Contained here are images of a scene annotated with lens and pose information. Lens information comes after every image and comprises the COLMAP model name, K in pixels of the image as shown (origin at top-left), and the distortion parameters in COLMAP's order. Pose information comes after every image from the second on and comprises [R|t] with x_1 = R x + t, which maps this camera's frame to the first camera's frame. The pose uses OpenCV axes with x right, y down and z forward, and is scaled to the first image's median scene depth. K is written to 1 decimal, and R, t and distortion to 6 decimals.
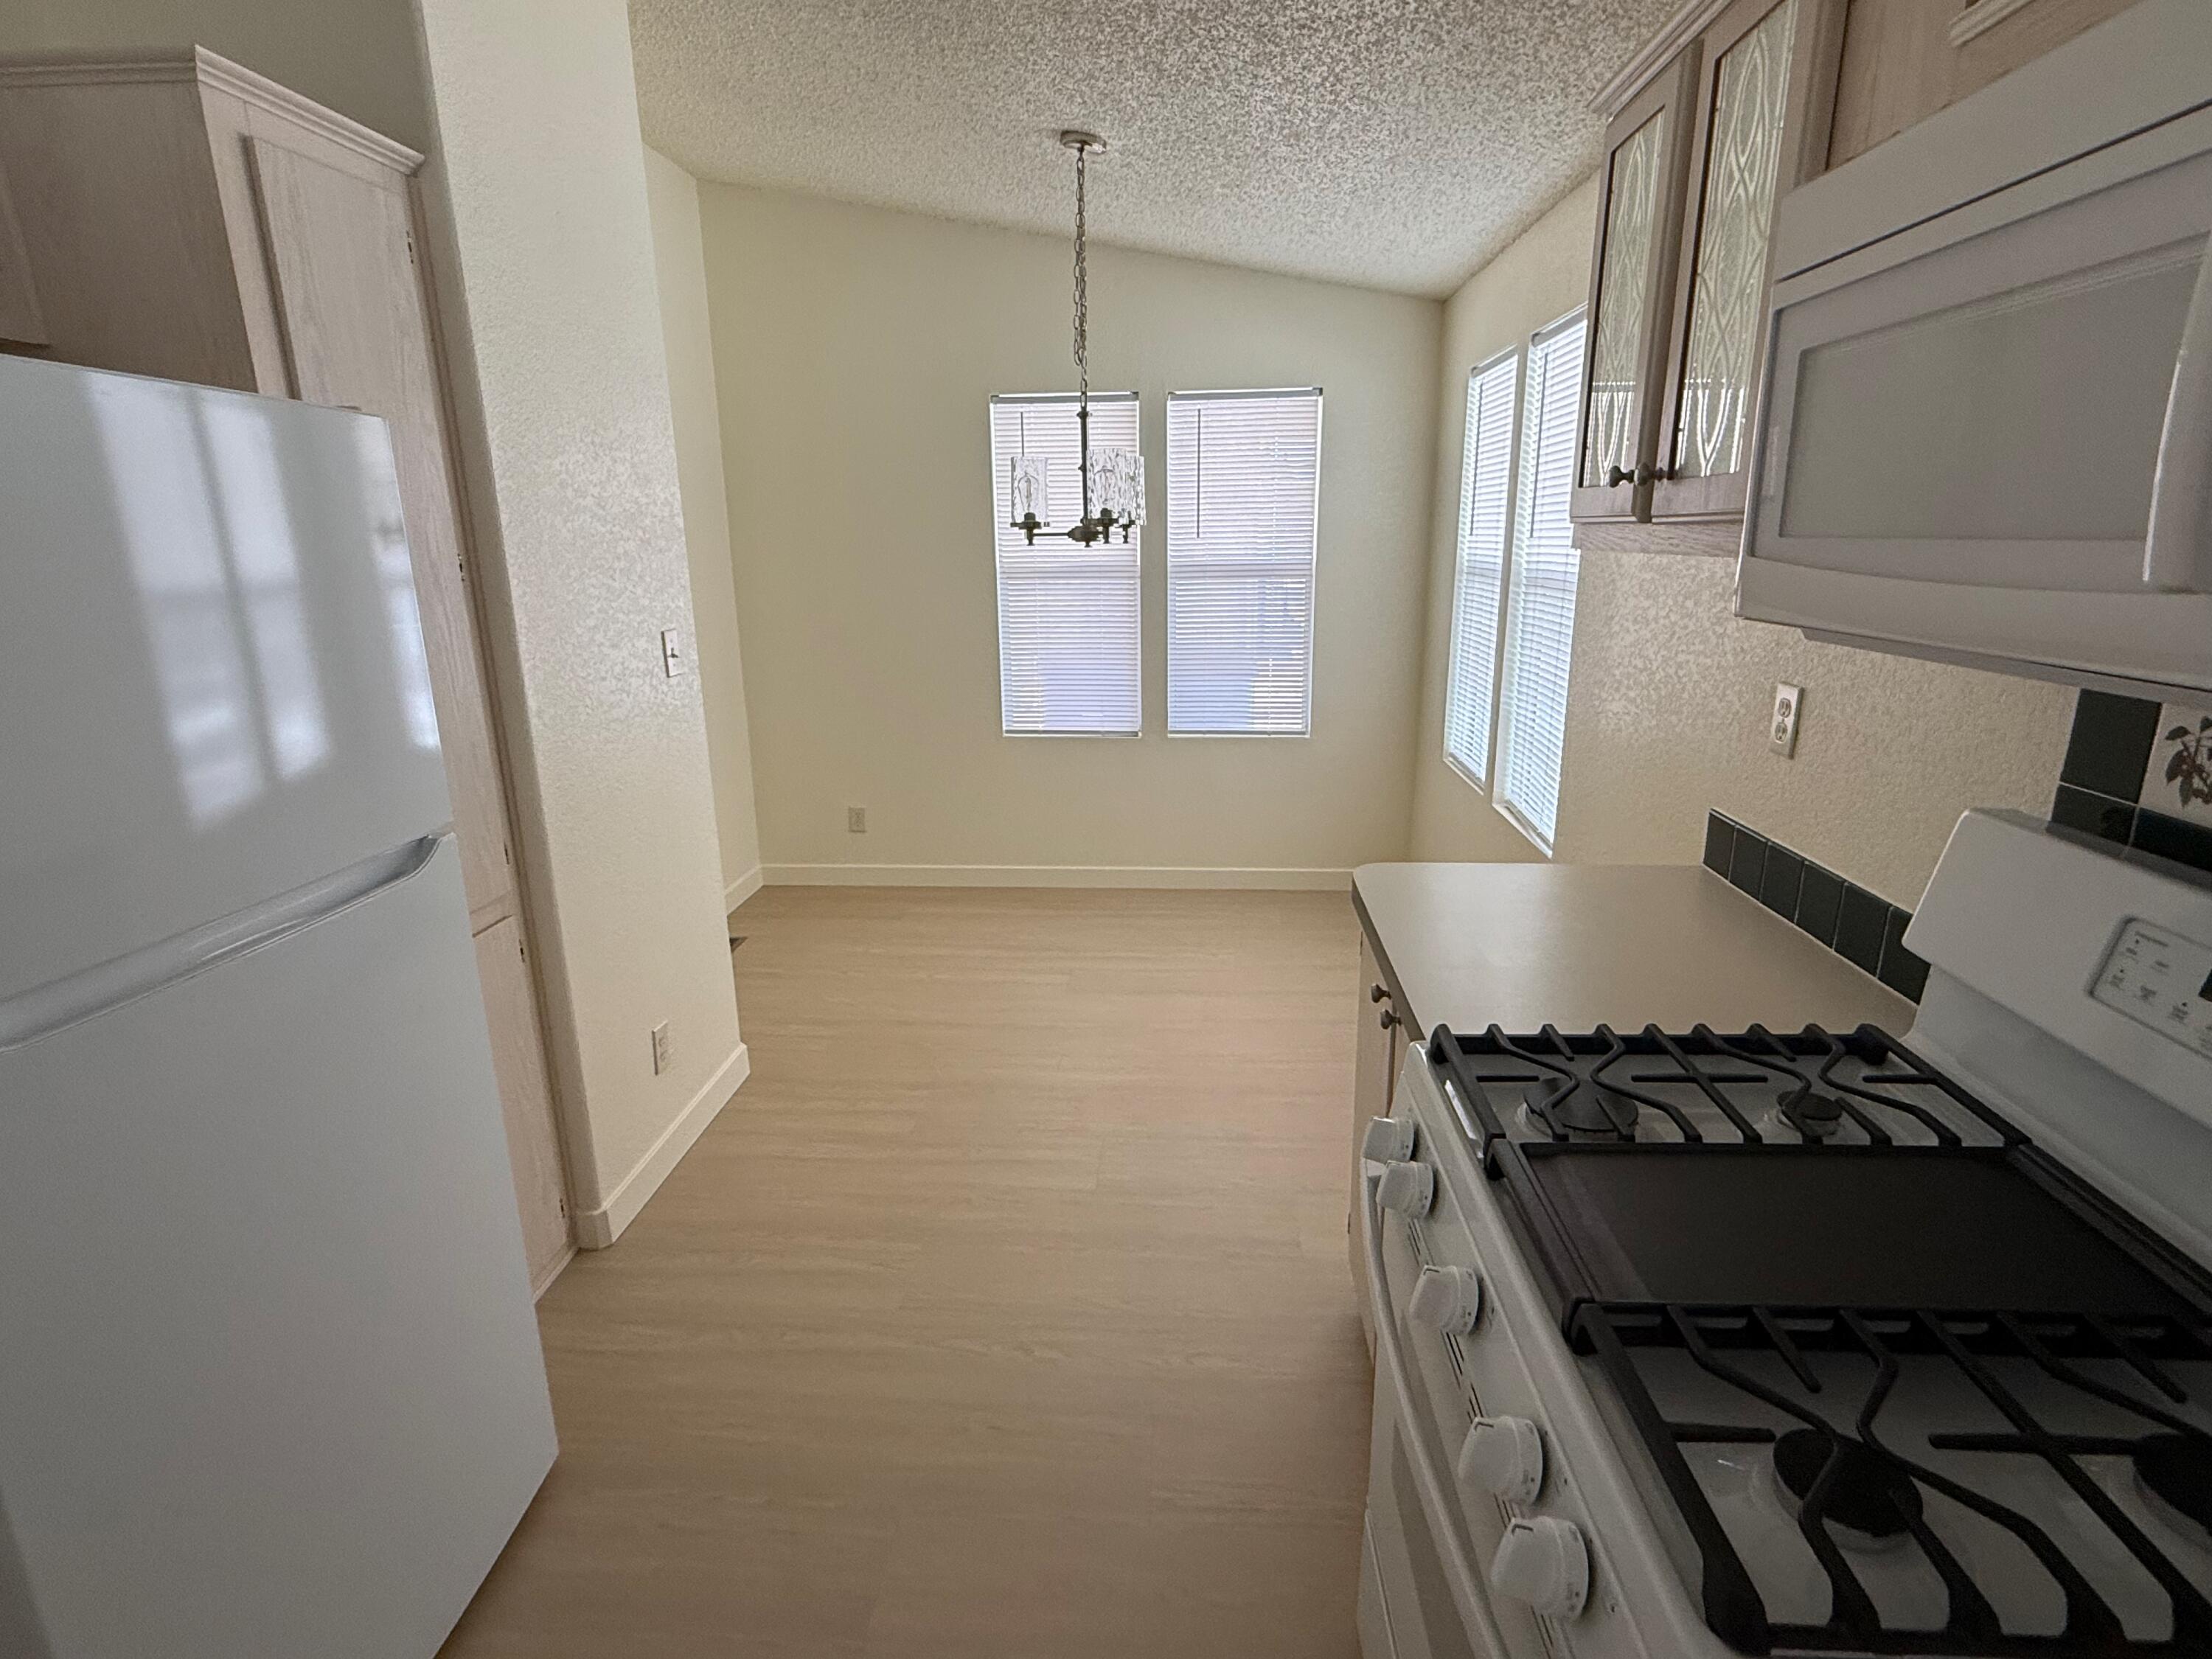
lens RADIAL K [[1120.1, 0, 1106.0], [0, 1120.1, 829.5], [0, 0, 1]] dist [-0.000710, -0.000010]
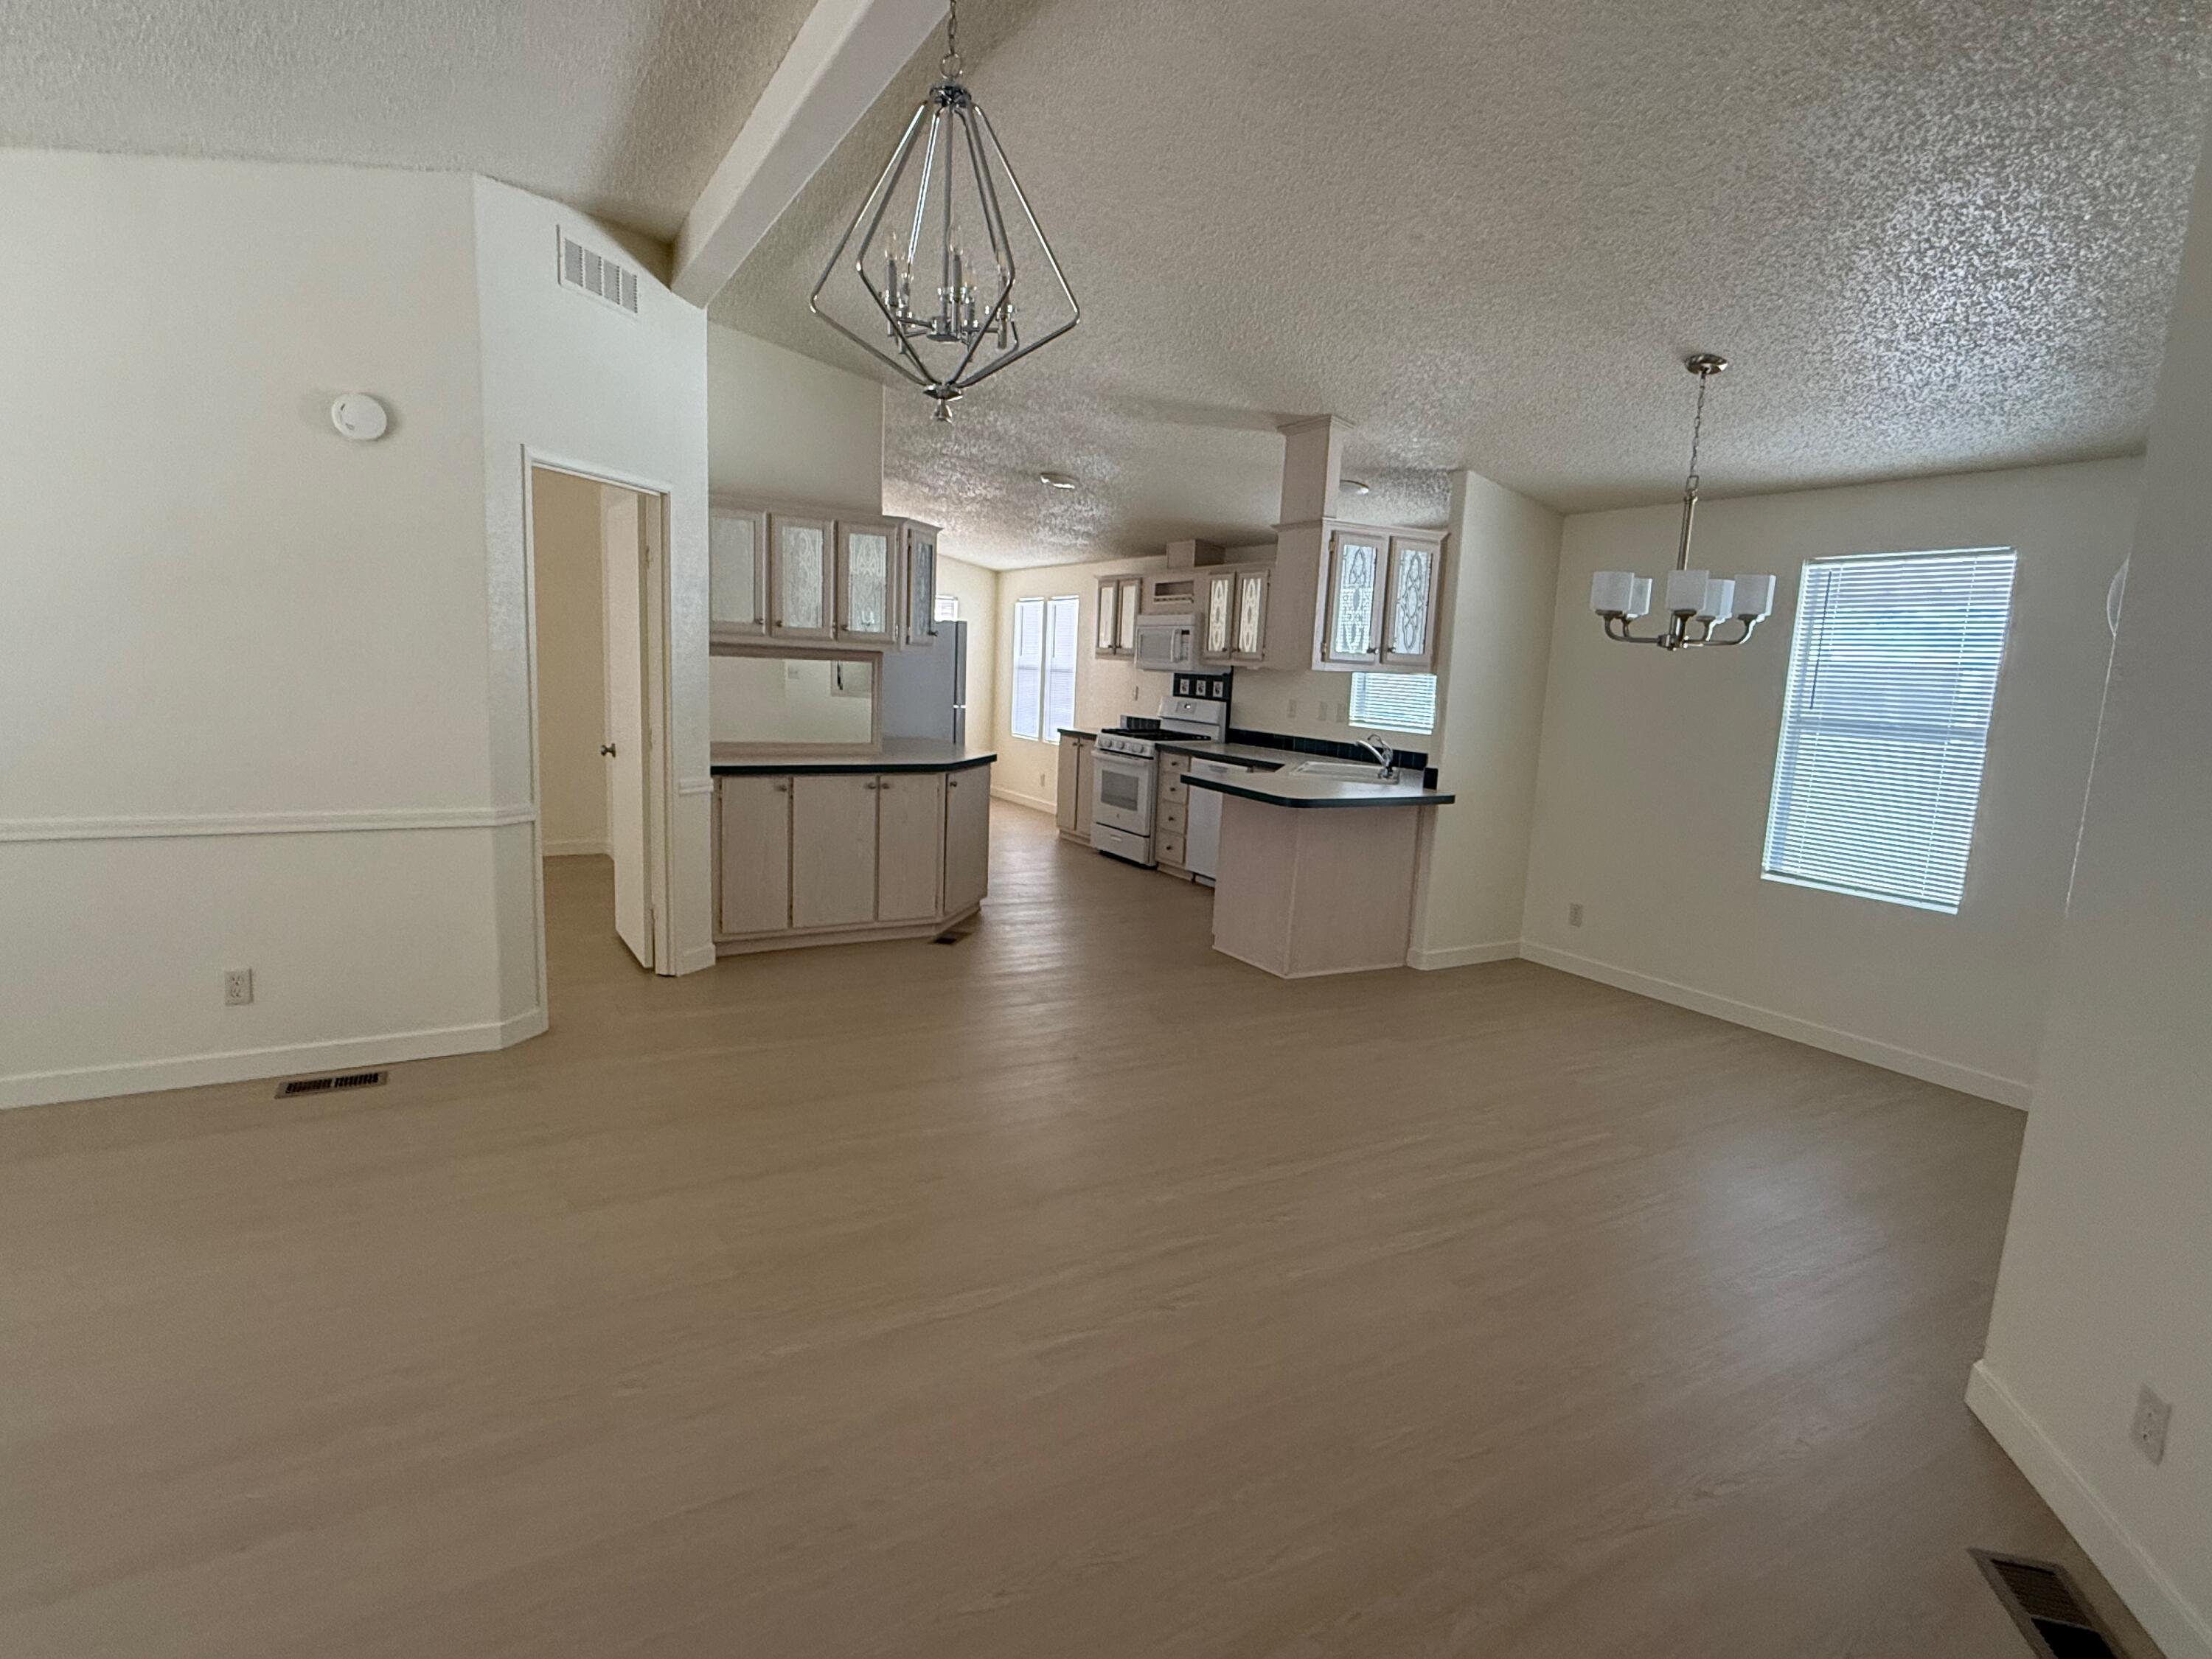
lens RADIAL K [[1120.0, 0, 1097.2], [0, 1120.0, 827.1], [0, 0, 1]] dist [-0.000340, -0.000095]
pose [[0.829540, -0.031097, 0.557581, -2.085048], [0.089856, 0.992871, -0.078310, 0.773836], [-0.551171, 0.115063, 0.826421, -2.661949]]
